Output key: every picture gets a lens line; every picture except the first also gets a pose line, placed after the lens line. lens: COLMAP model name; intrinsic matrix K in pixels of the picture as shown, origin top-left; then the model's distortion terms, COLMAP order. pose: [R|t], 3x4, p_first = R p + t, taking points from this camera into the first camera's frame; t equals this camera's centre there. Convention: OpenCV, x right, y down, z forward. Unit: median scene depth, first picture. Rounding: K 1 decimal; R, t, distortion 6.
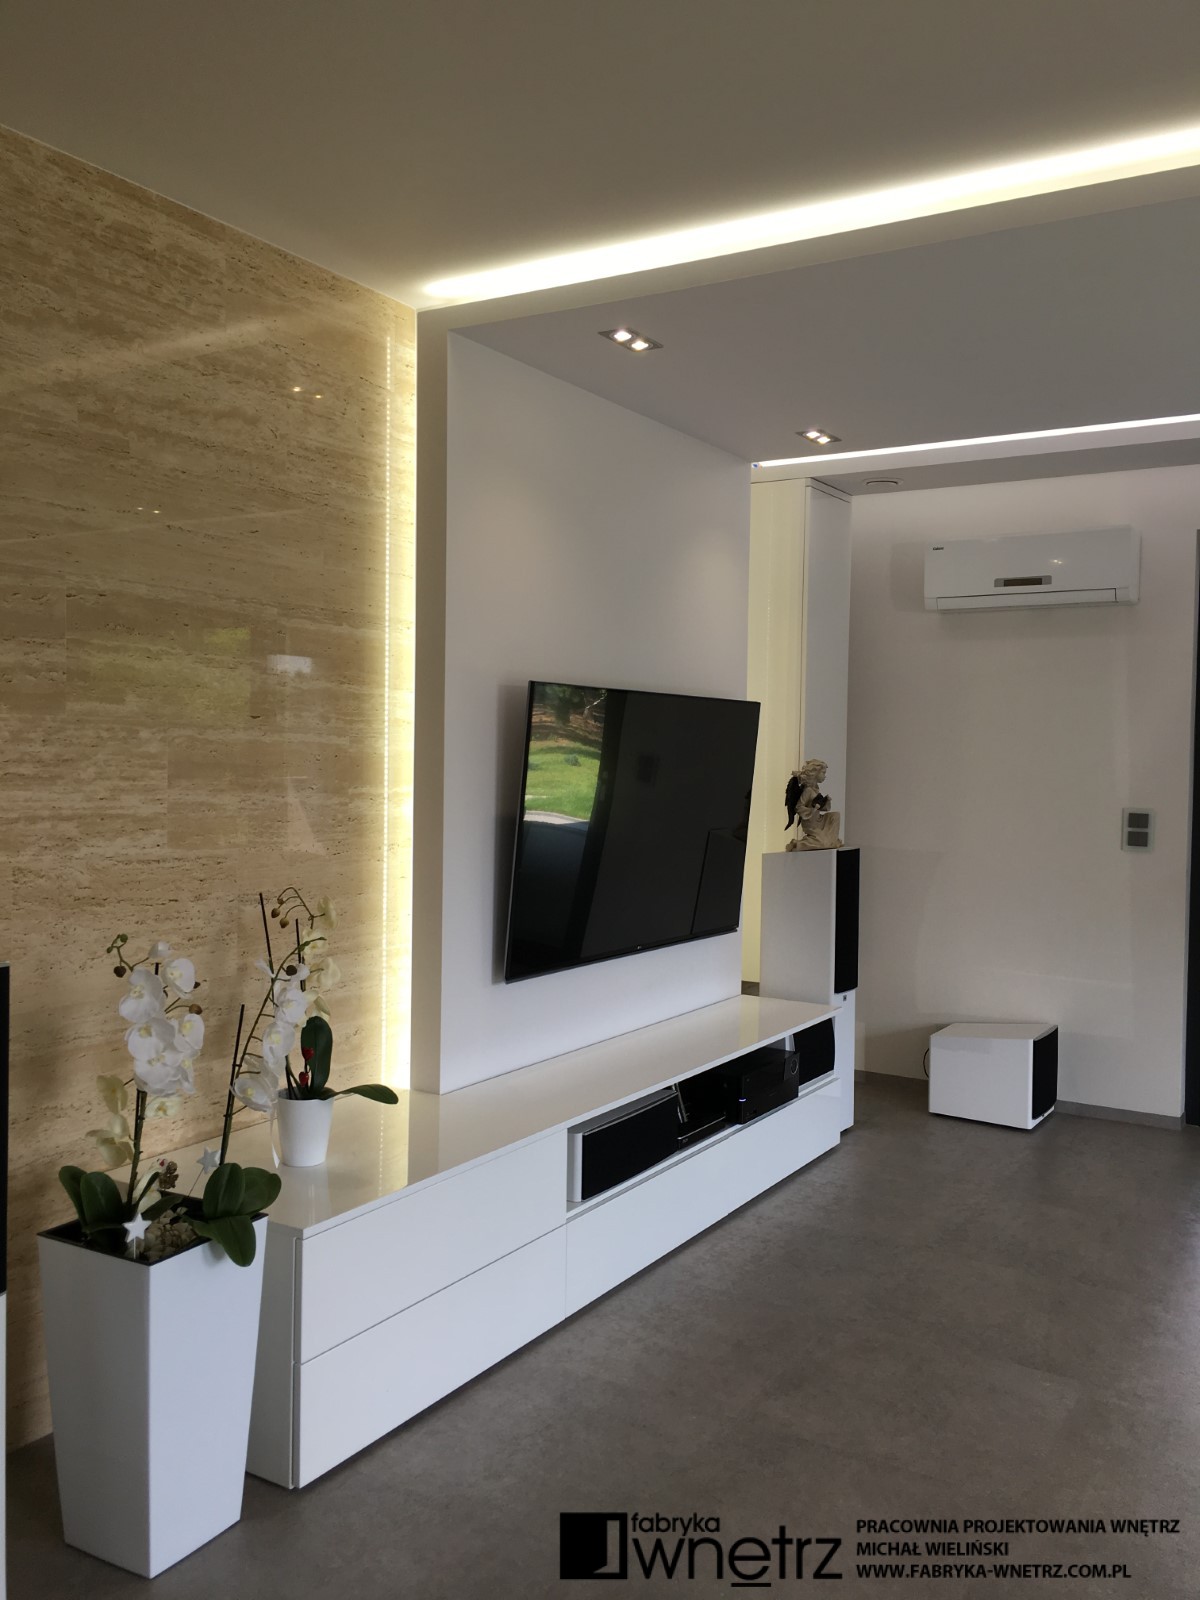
lens RADIAL K [[1372.3, 0, 603.3], [0, 1372.3, 794.8], [0, 0, 1]] dist [0.086925, -0.119465]
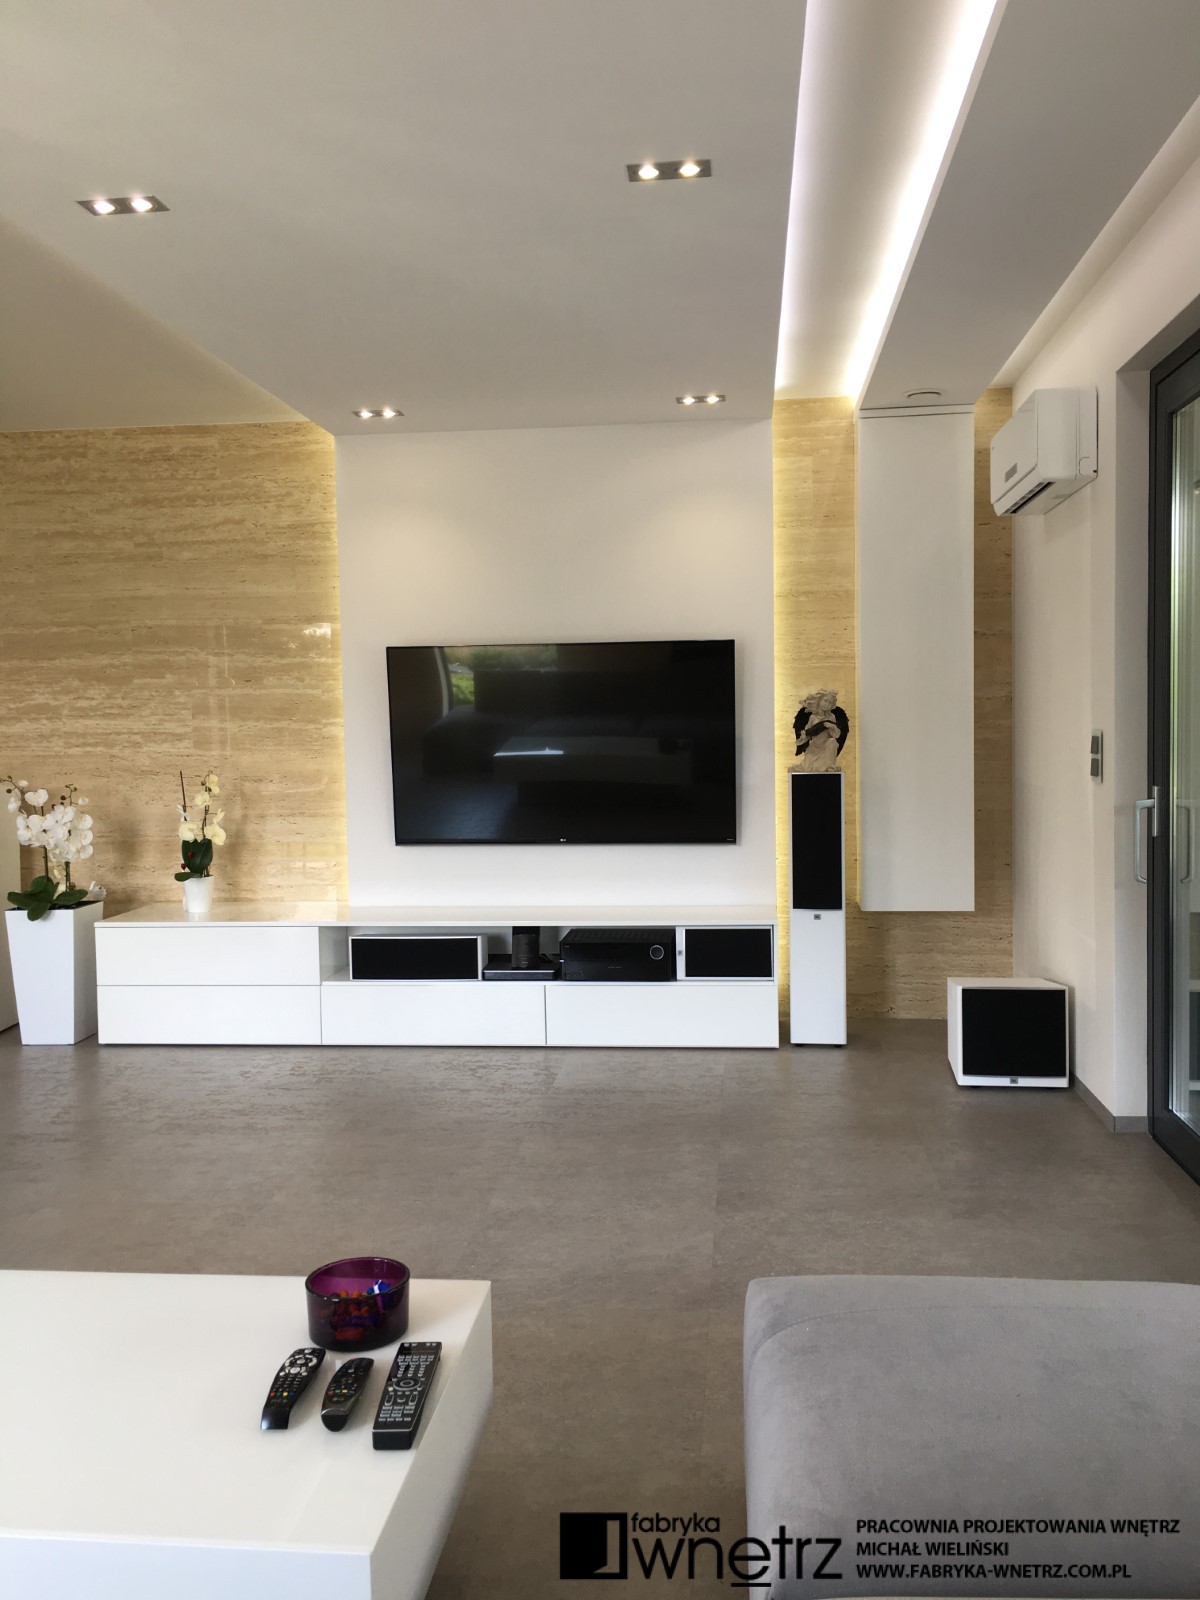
lens RADIAL K [[1372.3, 0, 594.2], [0, 1372.3, 803.2], [0, 0, 1]] dist [0.086925, -0.119465]
pose [[0.414588, 0.019932, -0.909791, 1.732154], [-0.008119, 0.999801, 0.018205, 0.074551], [0.909973, -0.000161, 0.414667, 0.697698]]
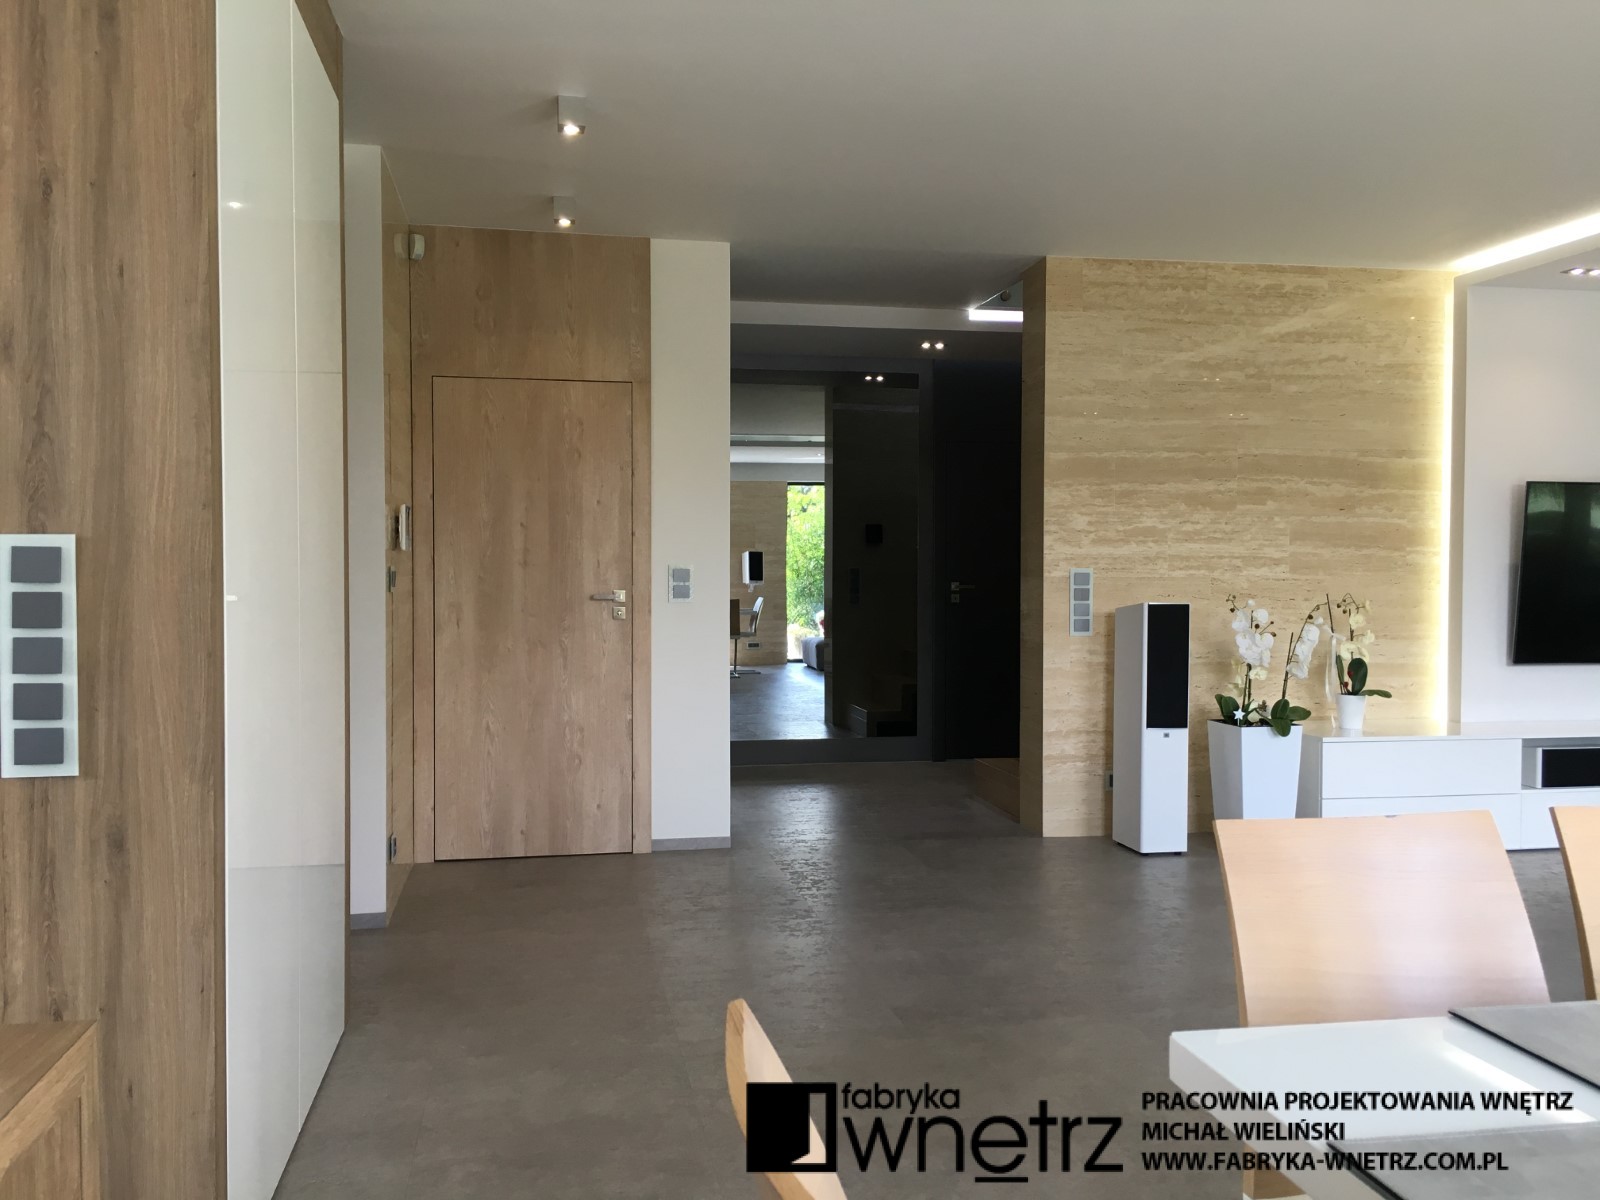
lens RADIAL K [[1372.3, 0, 785.3], [0, 1372.3, 607.3], [0, 0, 1]] dist [0.086925, -0.119465]
pose [[0.666269, 0.008598, -0.745662, 0.732329], [-0.016064, 0.999867, -0.002825, 0.106531], [0.745539, 0.013861, 0.666318, -0.951213]]
